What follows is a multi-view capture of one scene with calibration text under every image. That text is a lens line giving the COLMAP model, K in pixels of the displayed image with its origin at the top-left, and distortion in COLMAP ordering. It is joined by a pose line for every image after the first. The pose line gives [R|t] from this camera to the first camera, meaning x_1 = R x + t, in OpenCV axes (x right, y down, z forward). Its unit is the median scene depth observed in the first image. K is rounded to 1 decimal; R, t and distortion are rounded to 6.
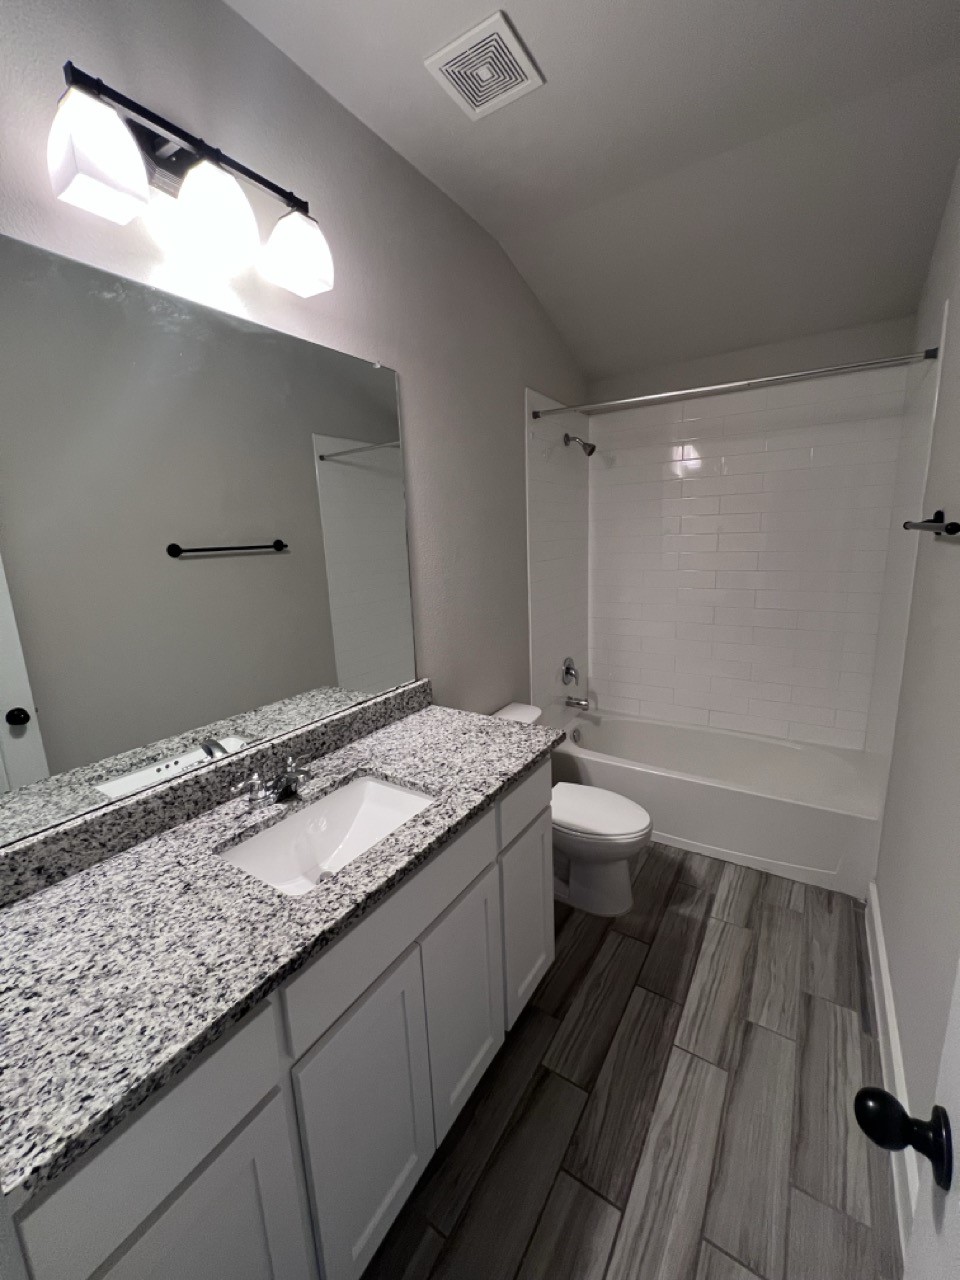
lens RADIAL K [[511.9, 0, 481.0], [0, 511.9, 636.7], [0, 0, 1]] dist [-0.000882, 0.000237]
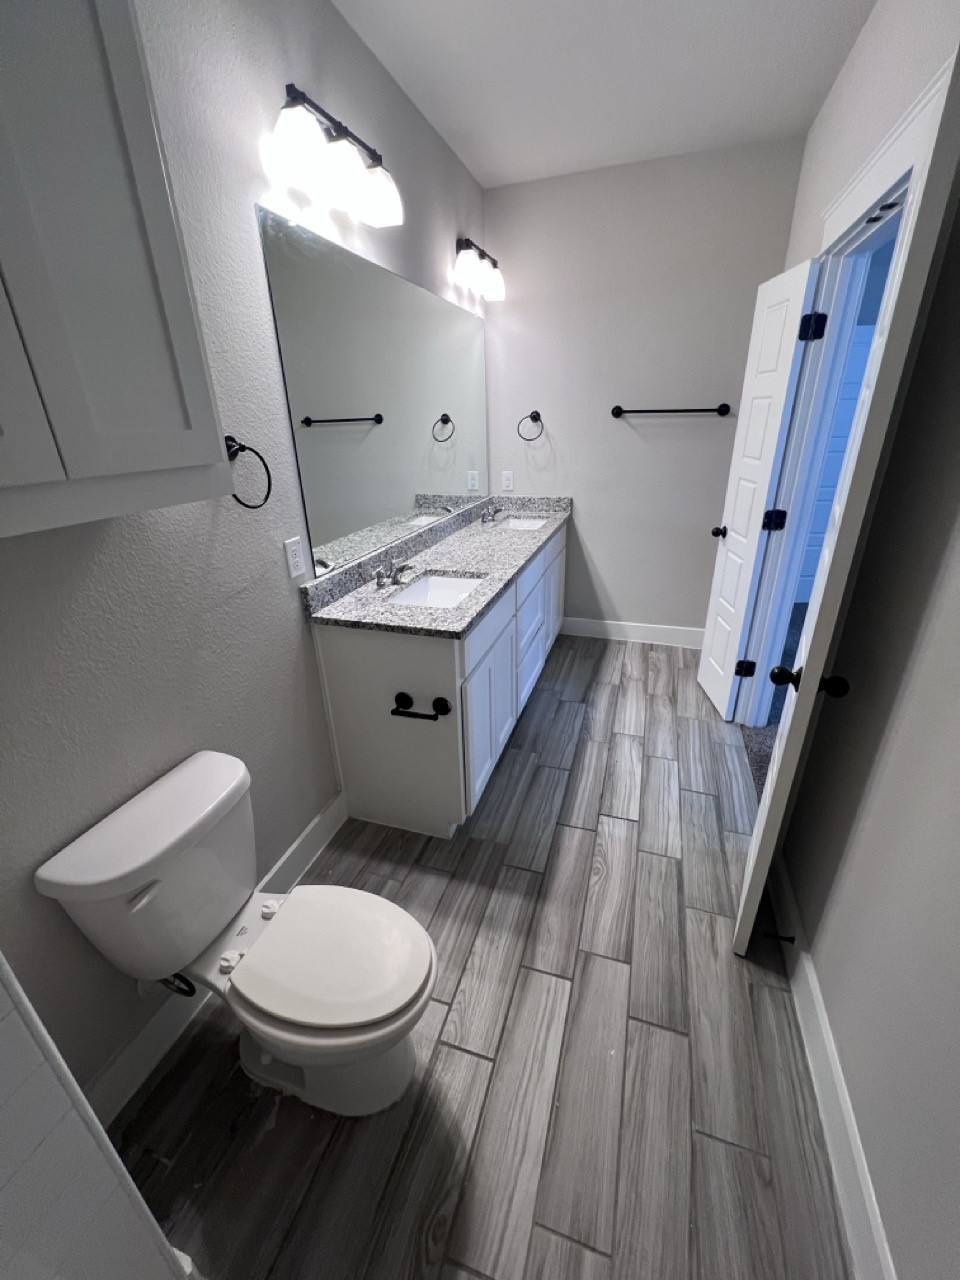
lens RADIAL K [[511.9, 0, 482.6], [0, 511.9, 636.6], [0, 0, 1]] dist [-0.000882, 0.000237]
pose [[0.966399, -0.075895, 0.245586, -0.524866], [0.022176, 0.976472, 0.214501, 0.136337], [-0.256088, -0.201847, 0.945345, -0.659539]]
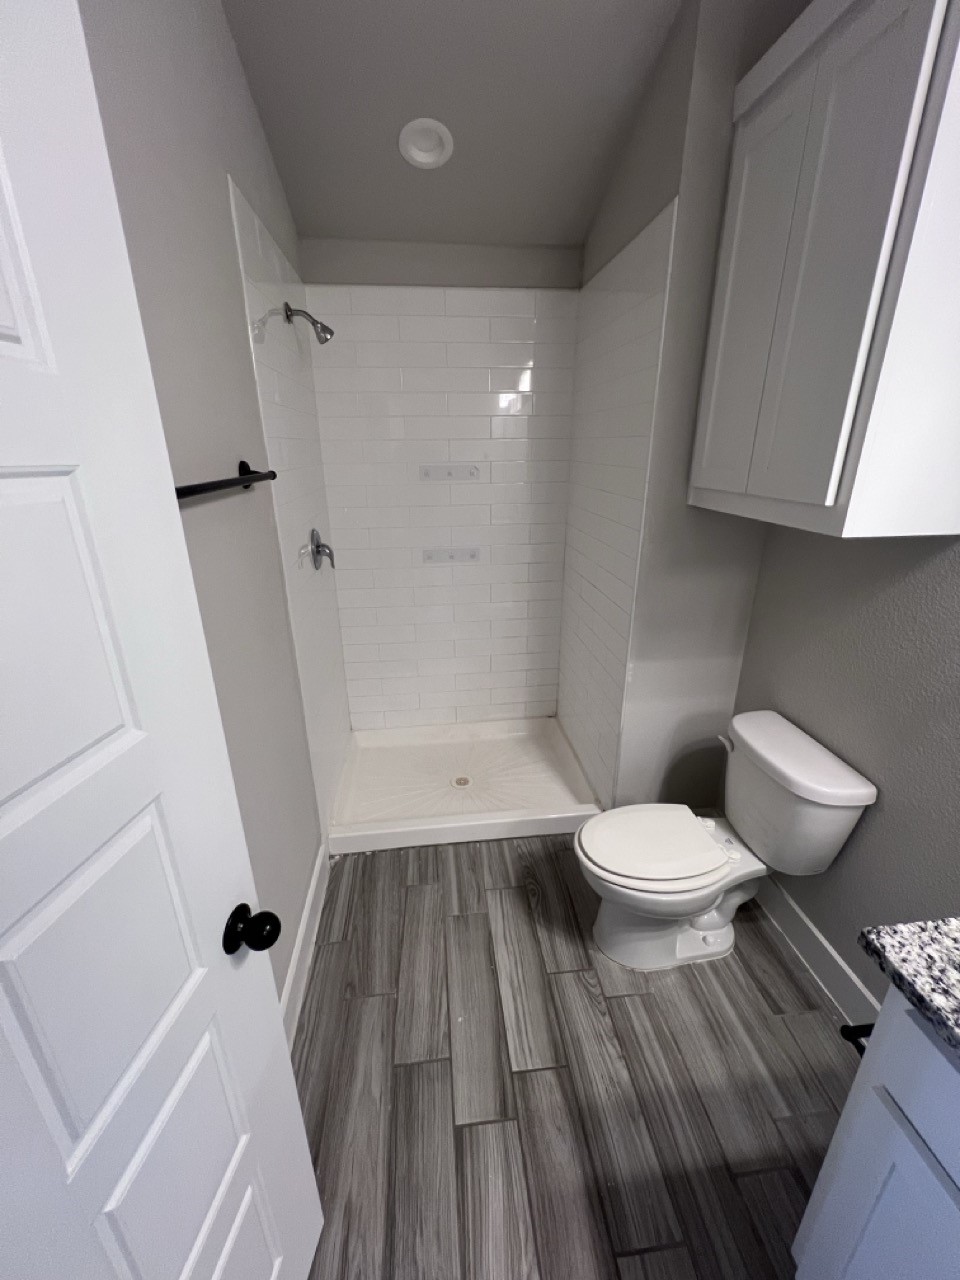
lens RADIAL K [[511.9, 0, 481.8], [0, 511.9, 637.2], [0, 0, 1]] dist [-0.000882, 0.000237]
pose [[-0.772320, 0.273455, -0.573362, 1.576581], [-0.066272, 0.862990, 0.500856, -0.616408], [0.631768, 0.424819, -0.648382, 2.249612]]
